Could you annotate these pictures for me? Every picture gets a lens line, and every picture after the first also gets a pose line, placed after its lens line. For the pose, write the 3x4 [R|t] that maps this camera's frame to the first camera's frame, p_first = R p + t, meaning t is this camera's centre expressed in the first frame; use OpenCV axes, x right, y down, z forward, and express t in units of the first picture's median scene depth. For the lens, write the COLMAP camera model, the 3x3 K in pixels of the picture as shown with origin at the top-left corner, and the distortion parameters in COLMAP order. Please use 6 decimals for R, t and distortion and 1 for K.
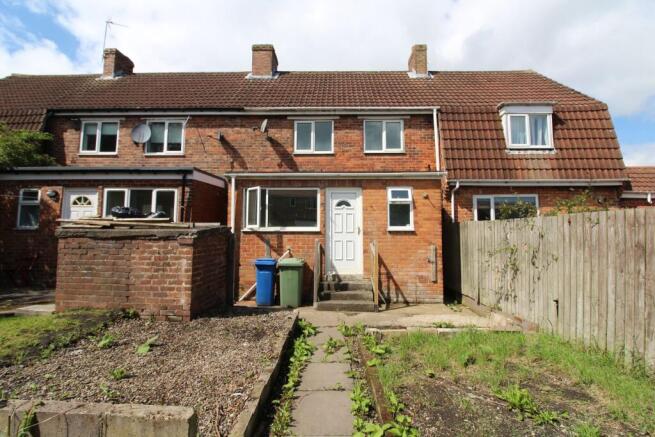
lens RADIAL K [[308.5, 0, 331.0], [0, 308.5, 215.3], [0, 0, 1]] dist [-0.000672, -0.000378]
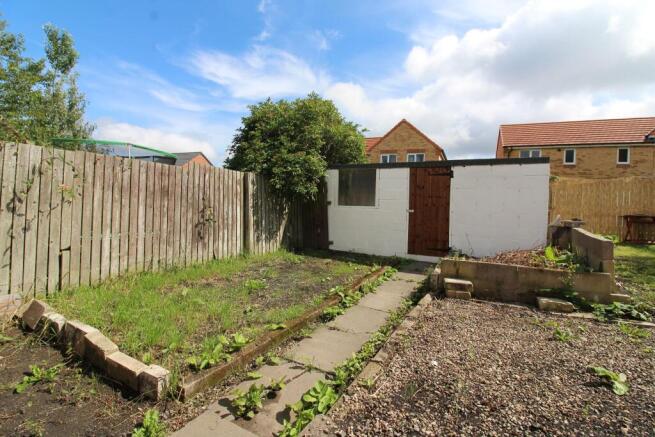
lens RADIAL K [[308.5, 0, 331.0], [0, 308.5, 215.3], [0, 0, 1]] dist [-0.000672, -0.000378]
pose [[-0.870613, -0.063082, 0.487907, -0.368787], [-0.079775, 0.996722, -0.013481, 0.154413], [-0.485458, -0.050659, -0.872791, 1.591709]]
